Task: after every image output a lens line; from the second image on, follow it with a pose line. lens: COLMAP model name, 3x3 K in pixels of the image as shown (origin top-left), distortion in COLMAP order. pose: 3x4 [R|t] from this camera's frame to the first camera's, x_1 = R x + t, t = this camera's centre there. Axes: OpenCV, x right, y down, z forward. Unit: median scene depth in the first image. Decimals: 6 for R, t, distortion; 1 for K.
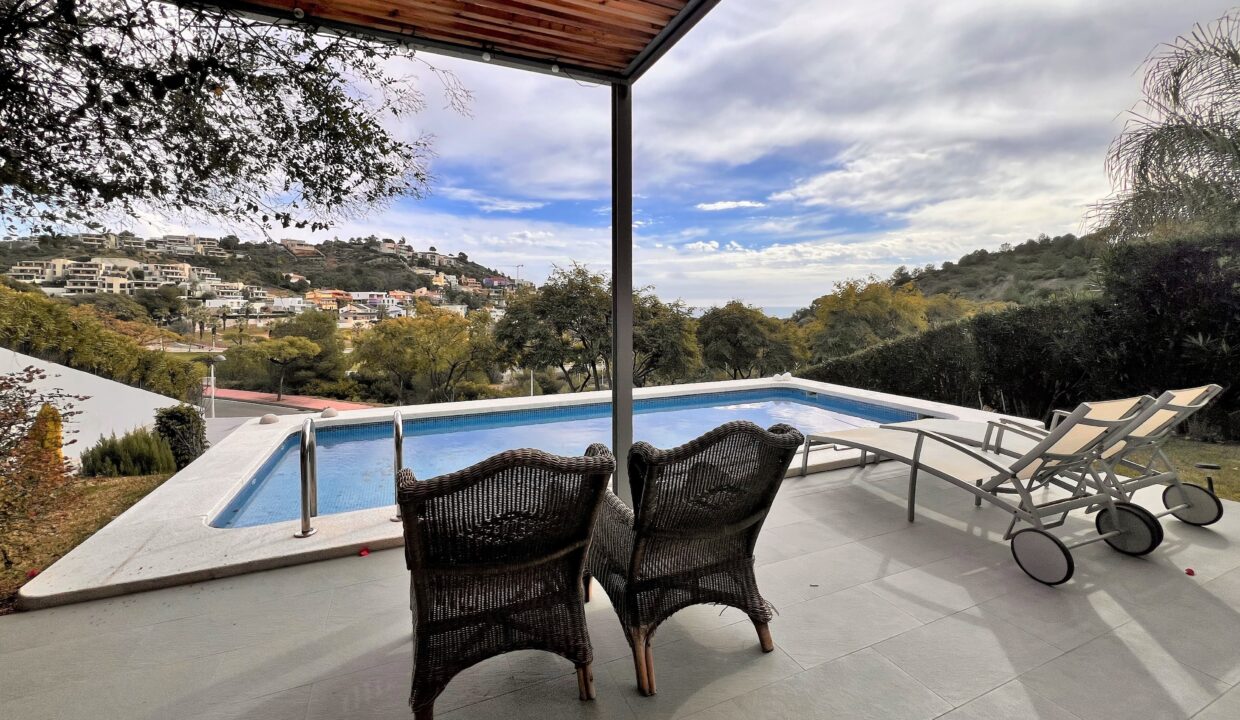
lens RADIAL K [[498.7, 0, 615.1], [0, 498.7, 308.2], [0, 0, 1]] dist [-0.004452, 0.000484]
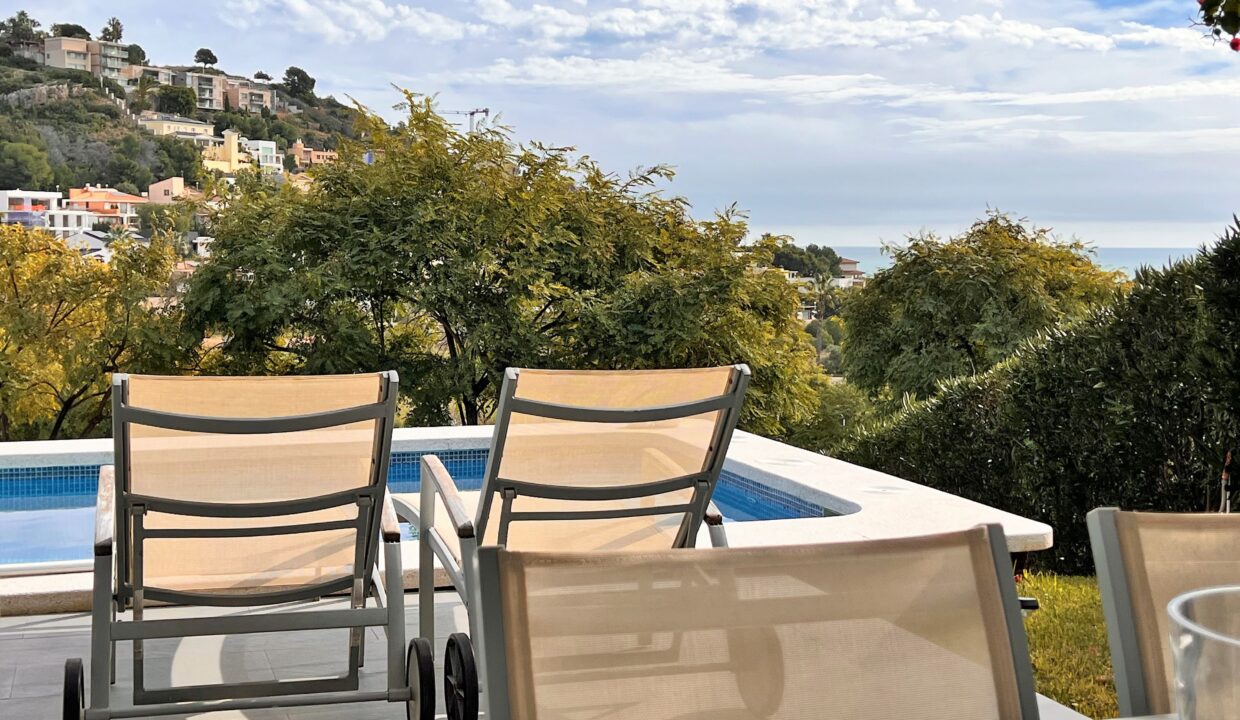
lens RADIAL K [[1595.4, 0, 609.6], [0, 1595.4, 362.2], [0, 0, 1]] dist [0.072132, 0.000000]
pose [[0.992684, 0.018047, -0.119381, 0.138751], [-0.009598, 0.997432, 0.070968, 0.006501], [0.120355, -0.069303, 0.990309, -0.030585]]
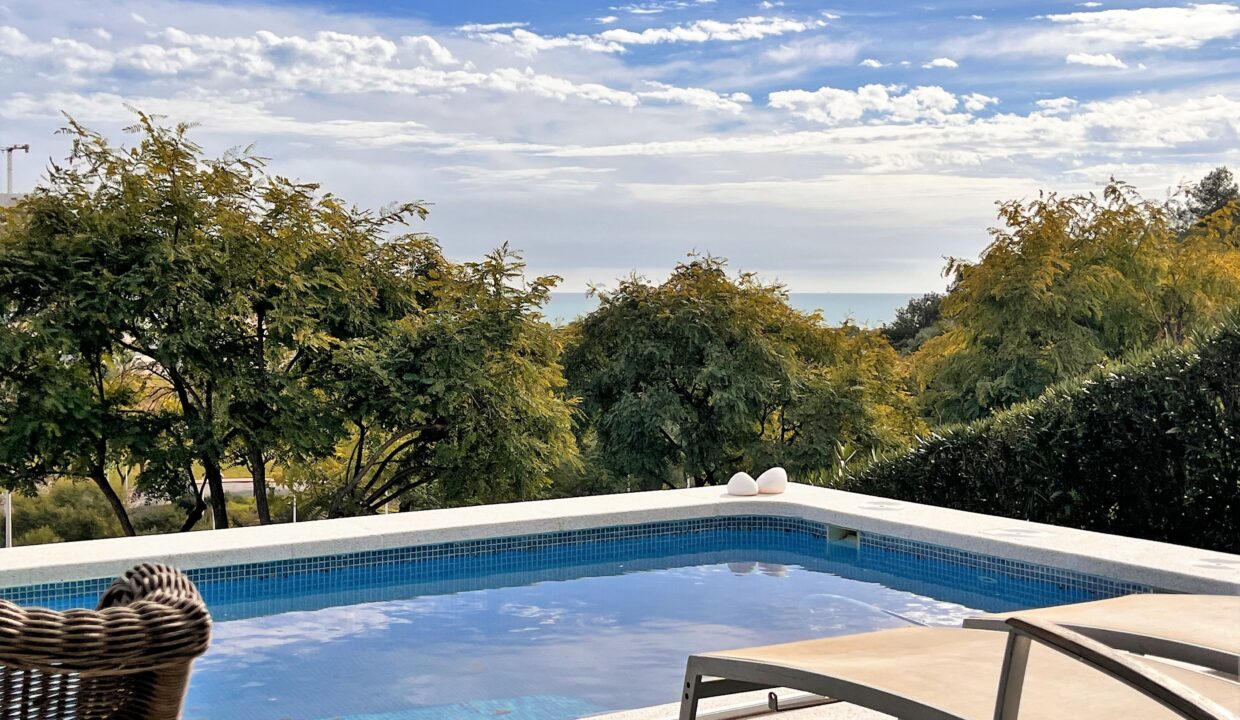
lens RADIAL K [[1595.4, 0, 620.2], [0, 1595.4, 367.0], [0, 0, 1]] dist [0.072132, 0.000000]
pose [[0.986395, -0.001849, 0.164382, 0.030153], [-0.005391, 0.999035, 0.043588, 0.008379], [-0.164304, -0.043882, 0.985433, 0.021925]]
